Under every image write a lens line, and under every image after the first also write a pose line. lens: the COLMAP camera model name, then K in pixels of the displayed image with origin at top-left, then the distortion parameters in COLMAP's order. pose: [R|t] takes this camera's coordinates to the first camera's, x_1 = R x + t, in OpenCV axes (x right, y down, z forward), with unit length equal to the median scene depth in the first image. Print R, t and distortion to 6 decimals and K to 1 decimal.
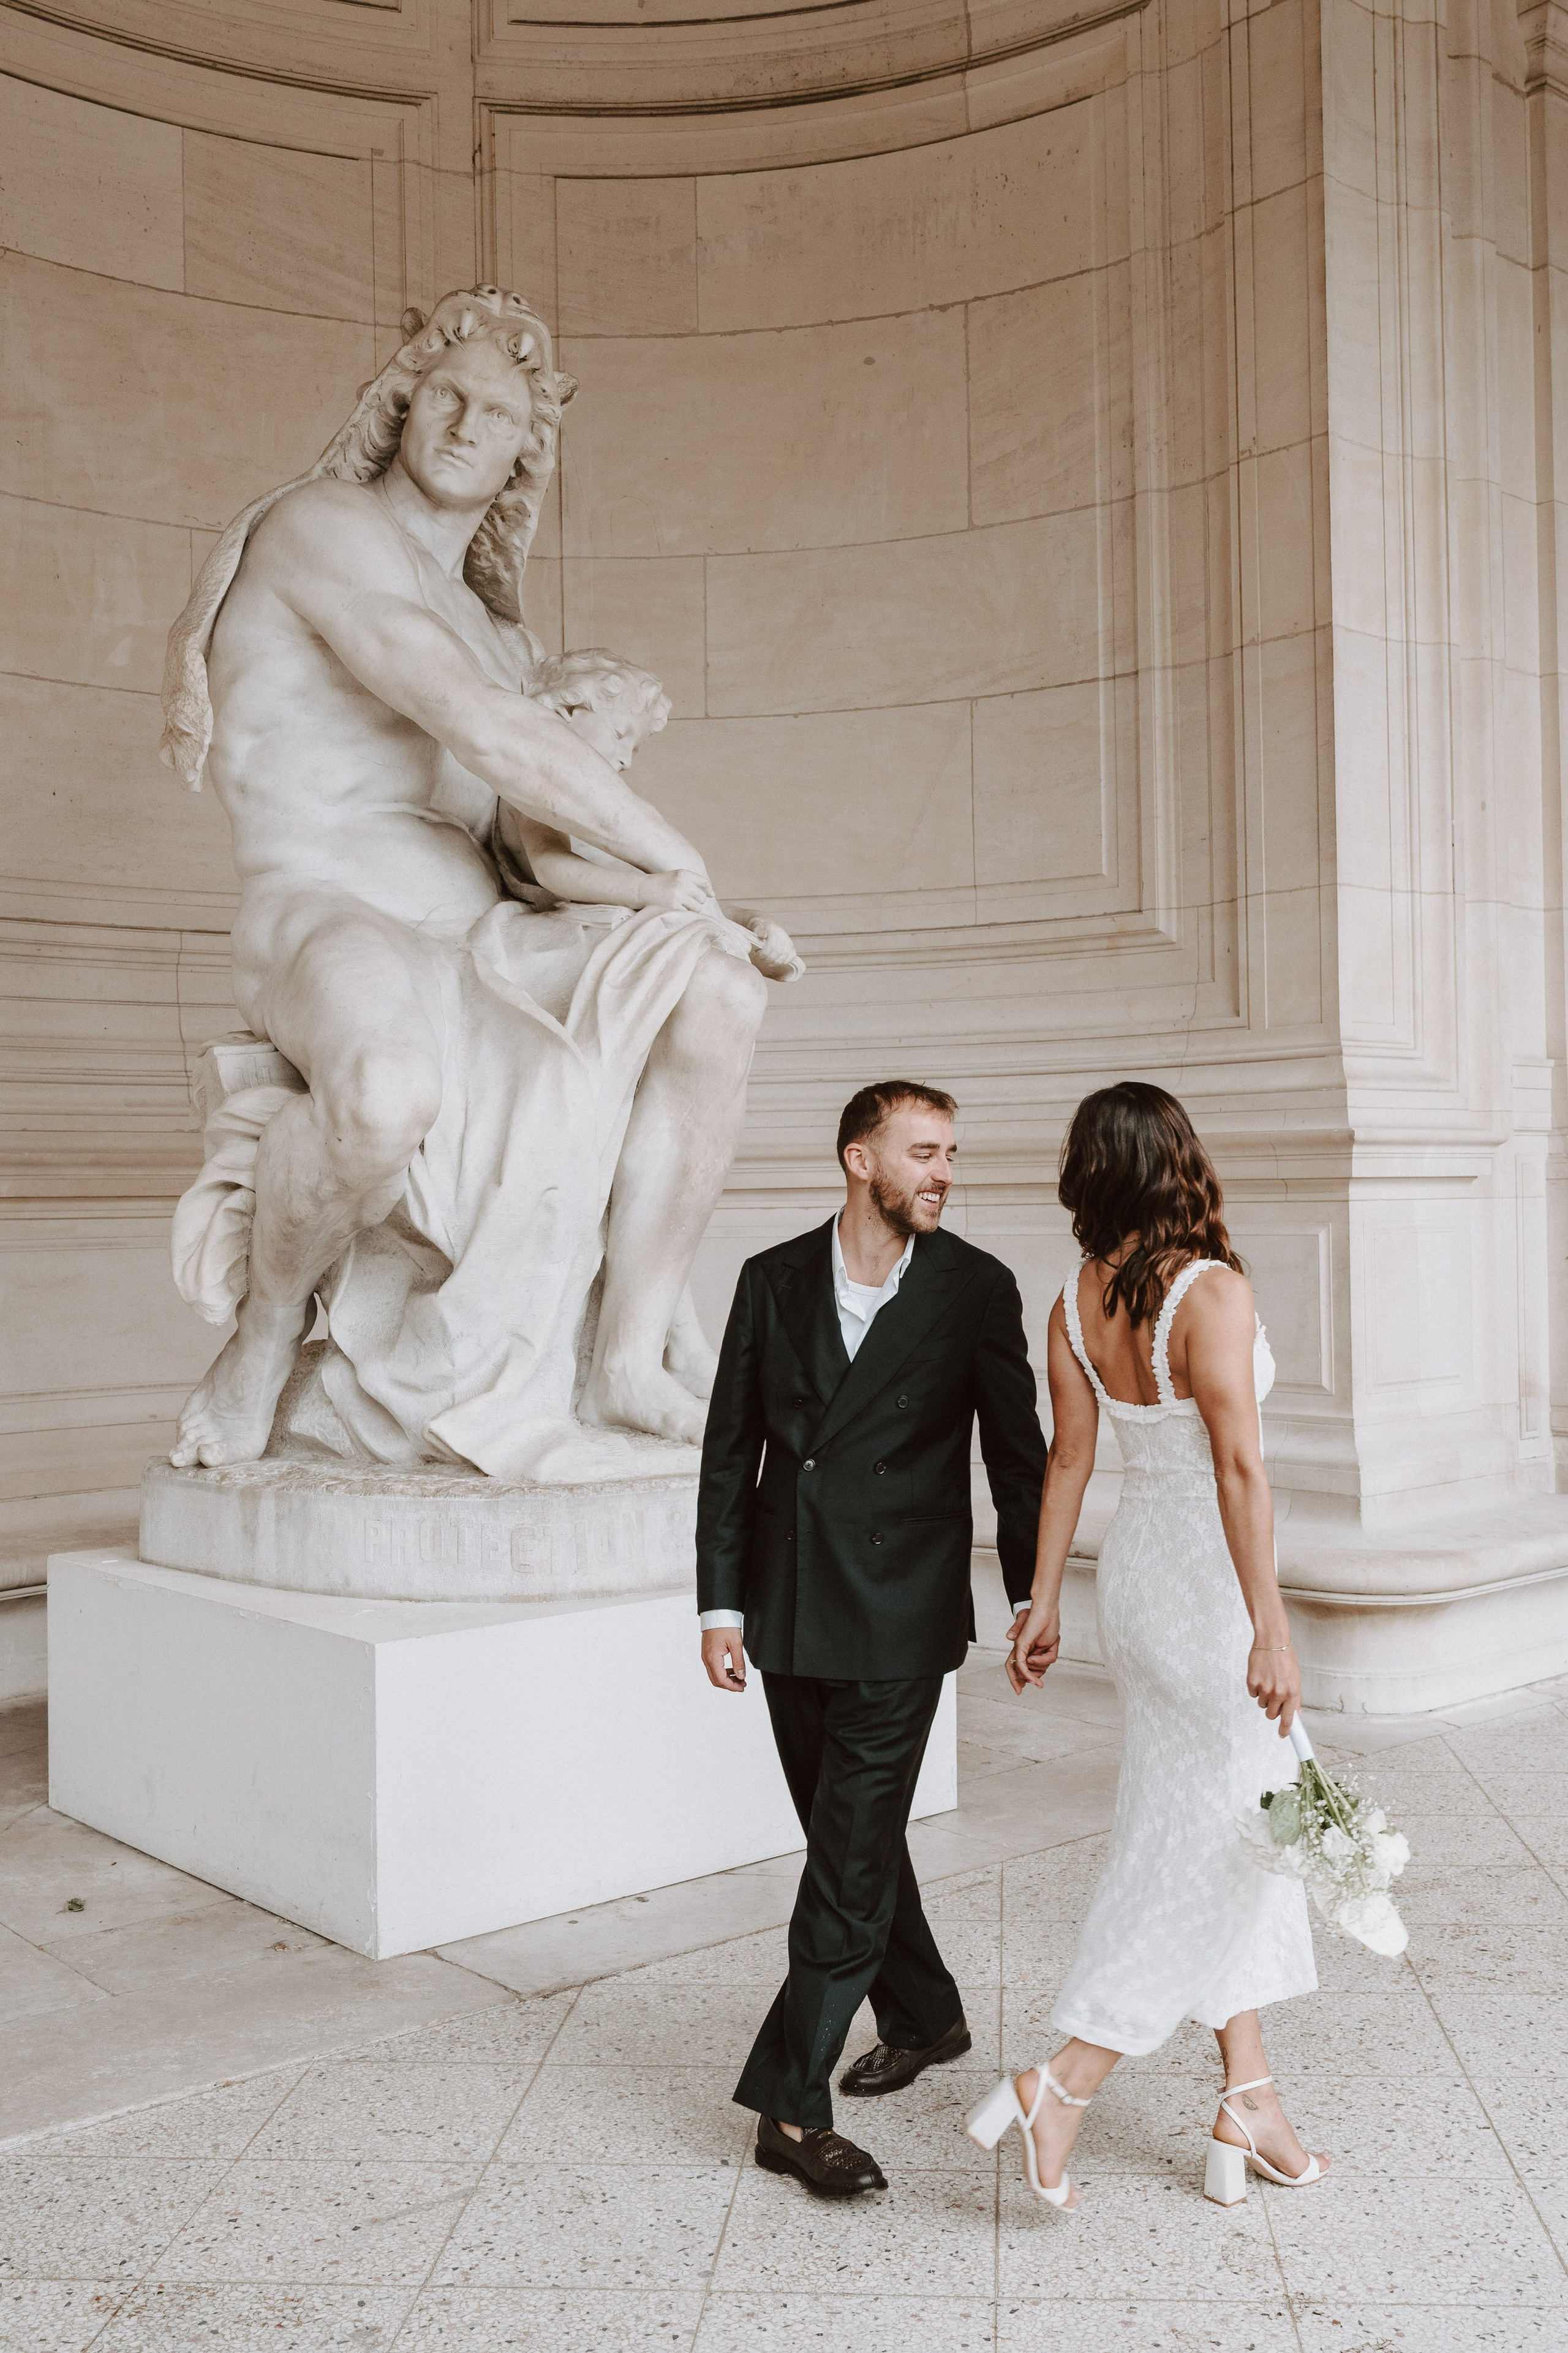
lens RADIAL K [[2259.3, 0, 898.5], [0, 2259.3, 1172.3], [0, 0, 1]] dist [-0.006099, 0.008301]
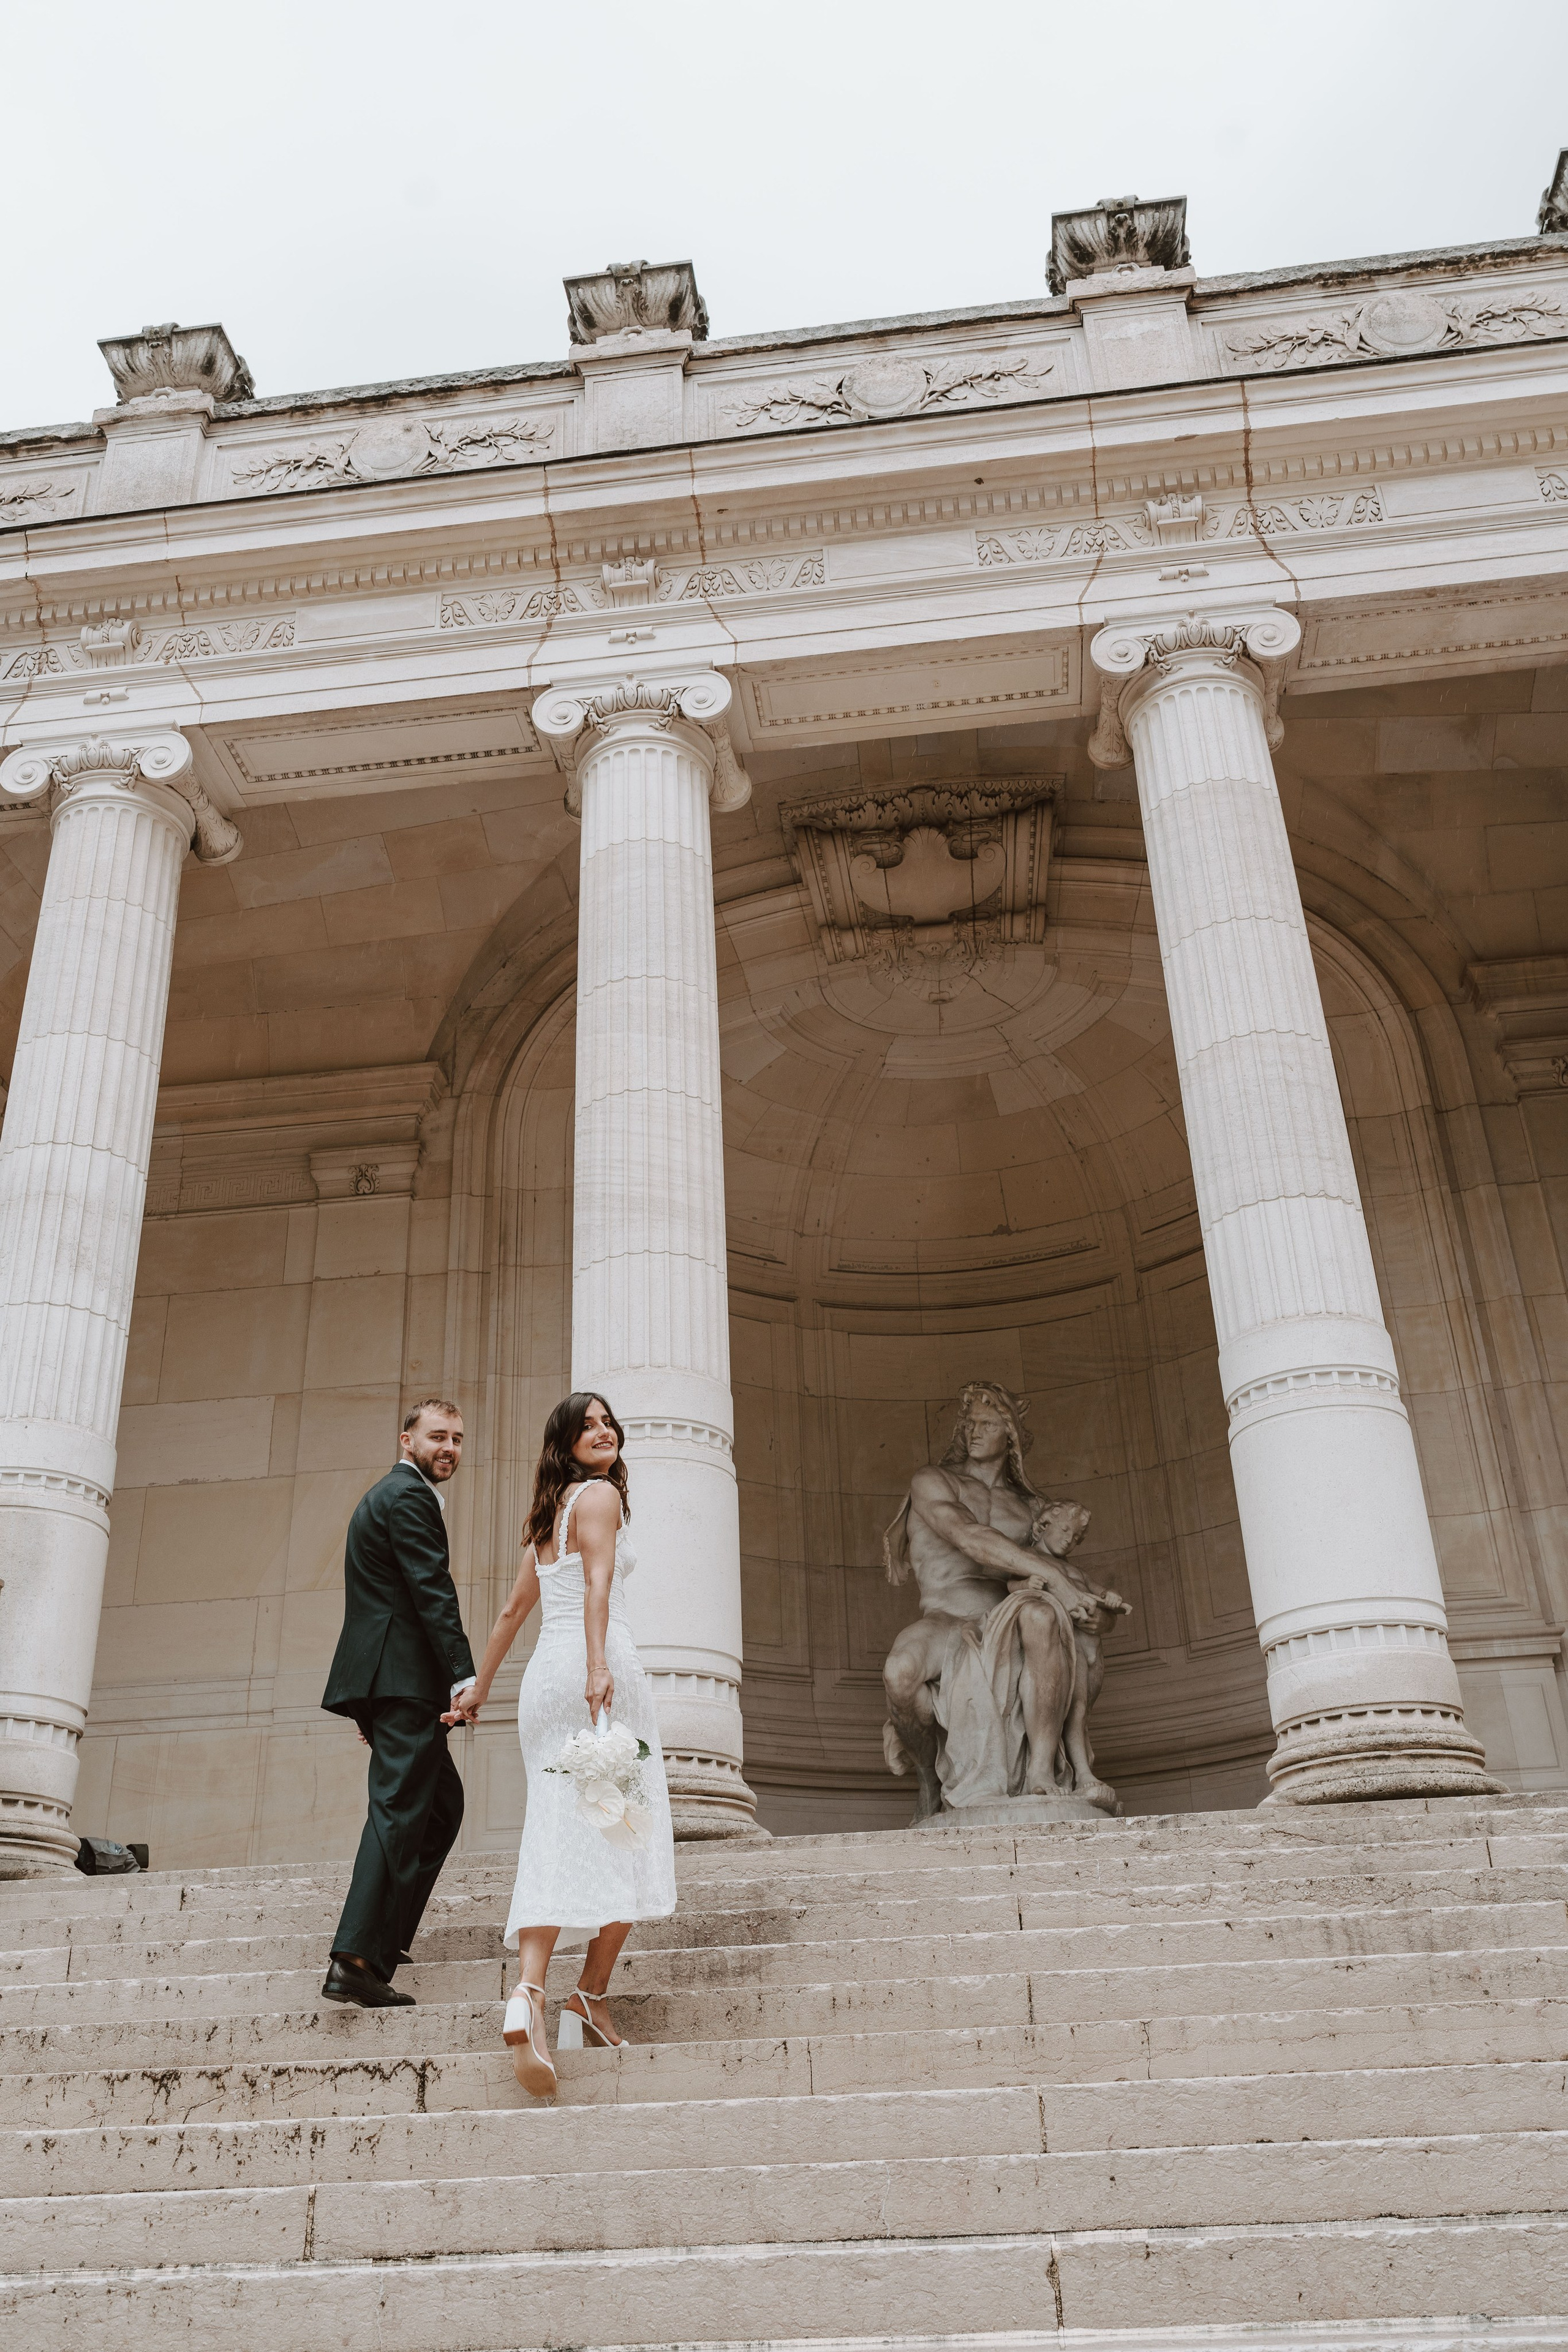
lens RADIAL K [[2001.0, 0, 795.2], [0, 2001.0, 1164.9], [0, 0, 1]] dist [-0.000455, 0.010708]
pose [[0.660439, -0.358651, -0.659689, 1.133348], [0.035599, 0.892523, -0.449595, 0.377664], [0.750036, 0.273446, 0.602224, -0.577133]]
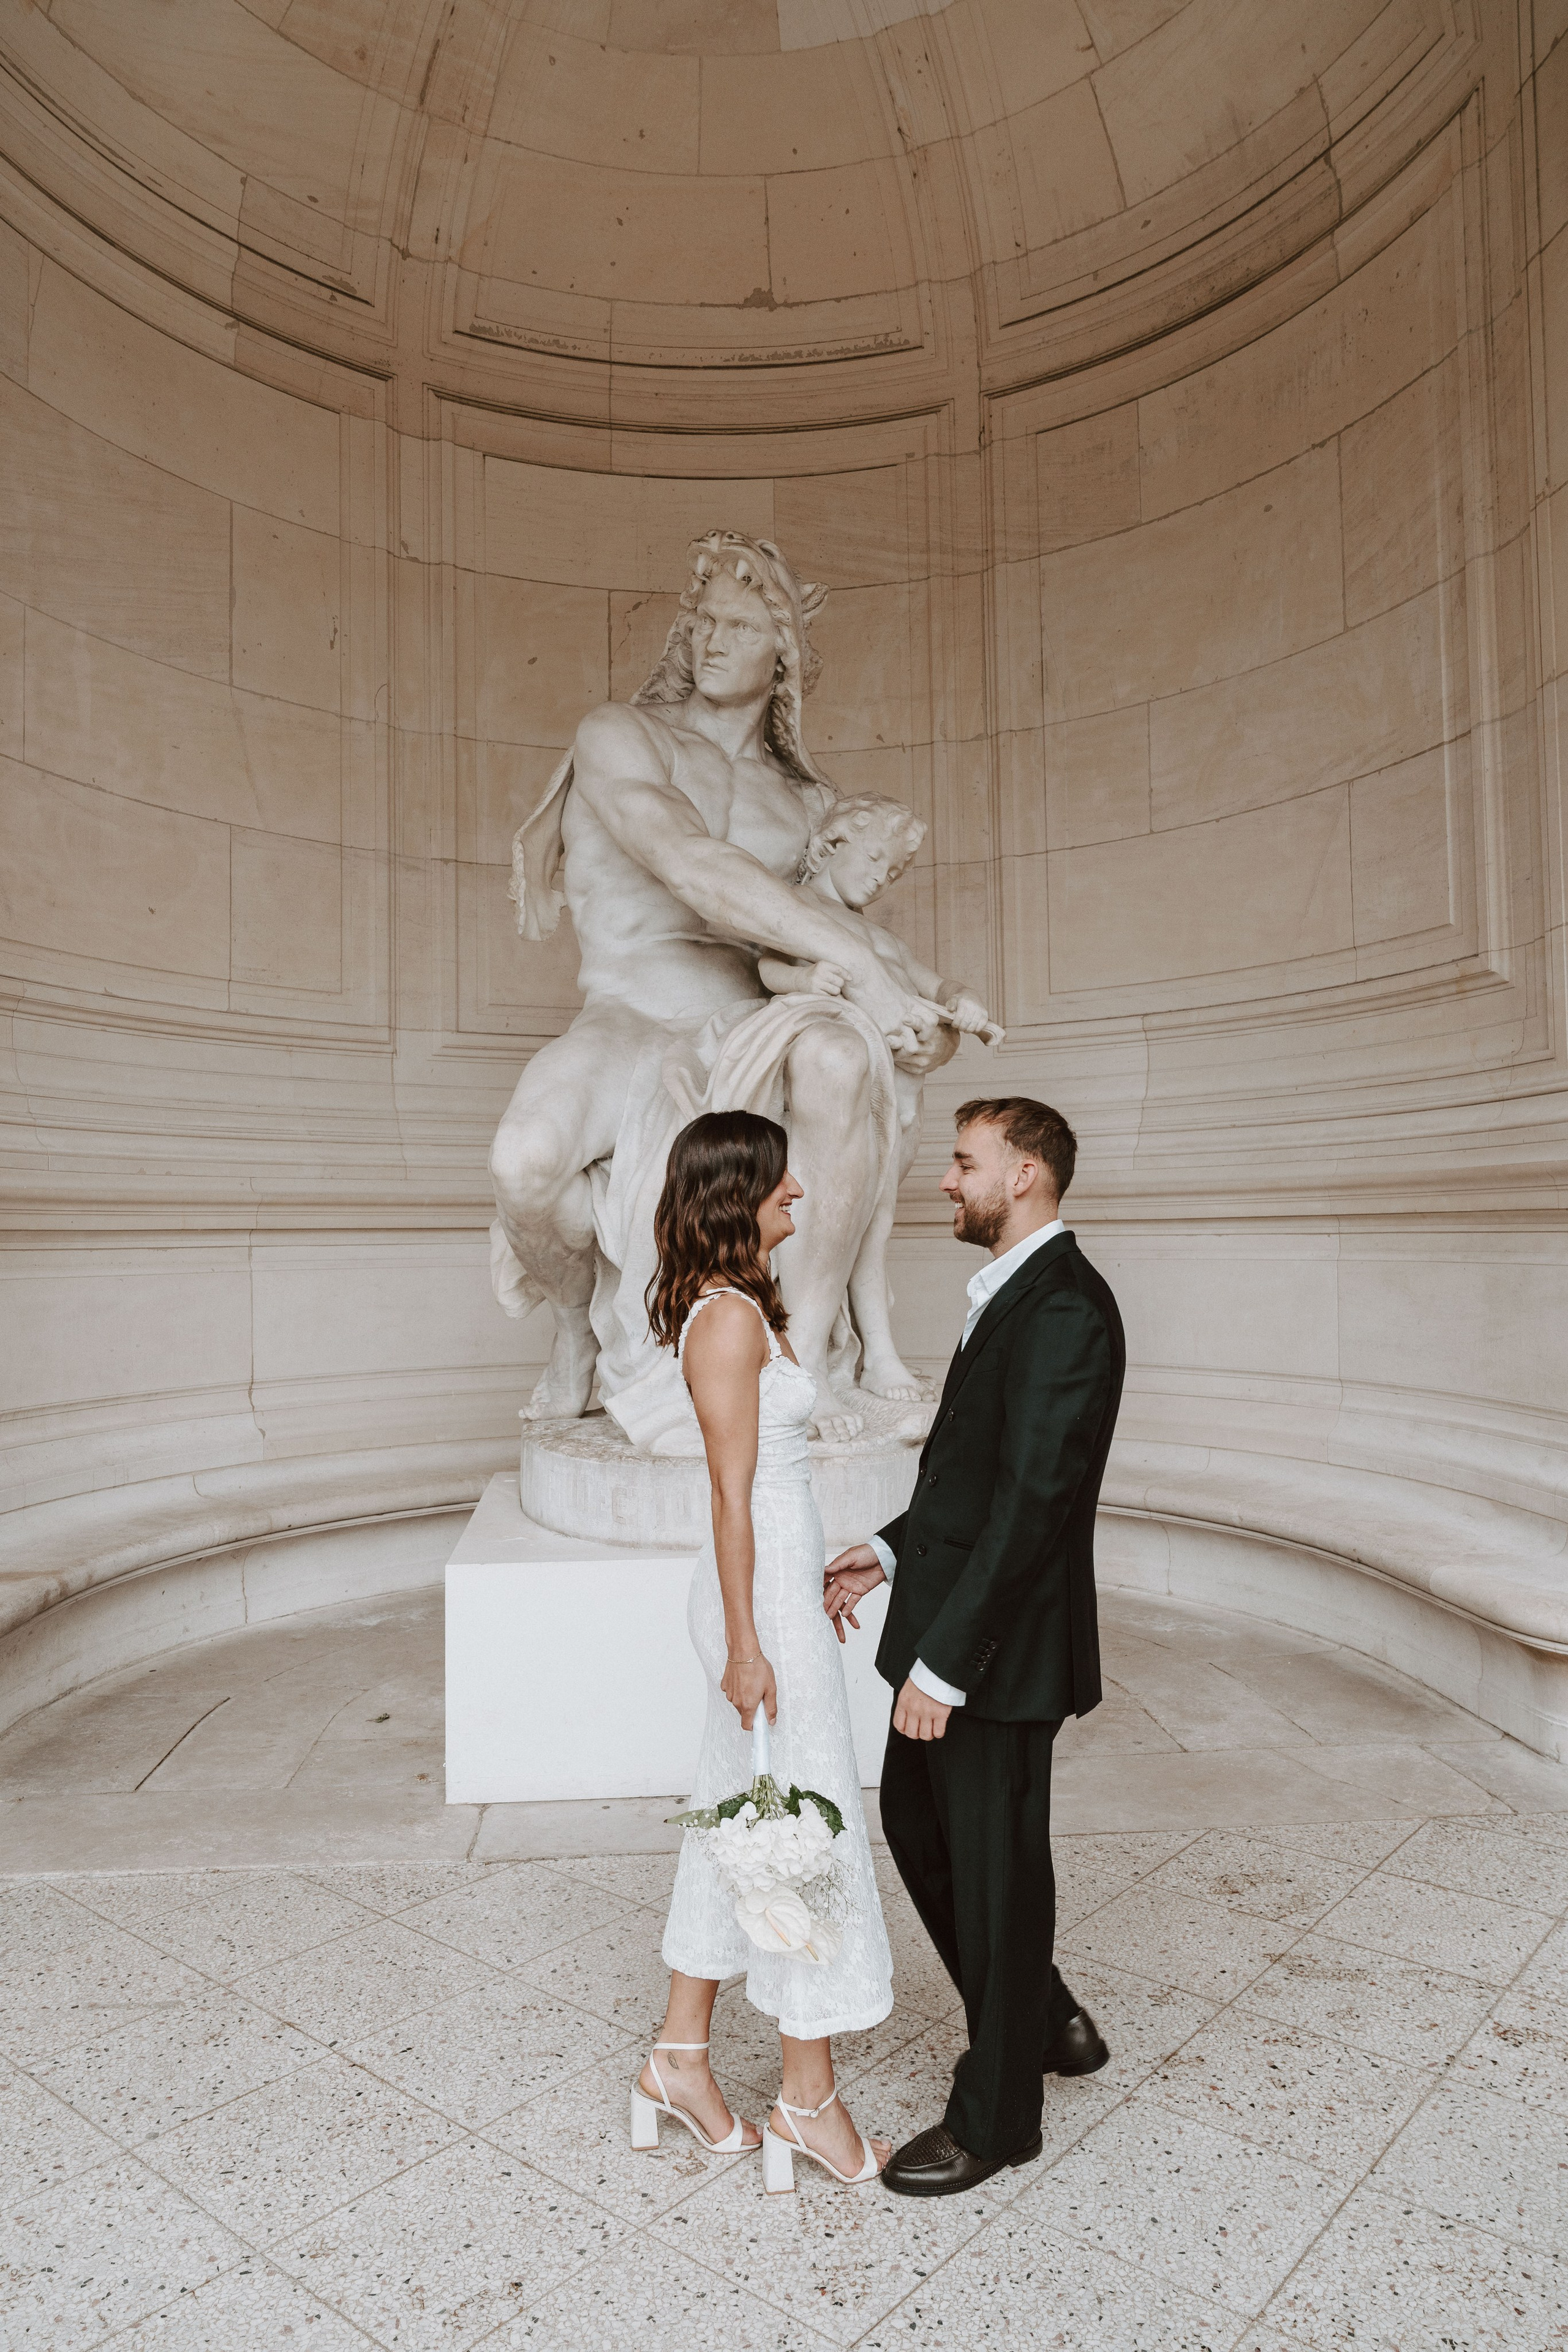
lens RADIAL K [[1567.1, 0, 784.0], [0, 1567.1, 1176.0], [0, 0, 1]] dist [-0.013944, 0.012373]
pose [[0.796331, -0.018138, -0.604590, 0.321318], [0.007538, 0.999770, -0.020065, -0.000342], [0.604815, 0.011421, 0.796284, 0.250867]]
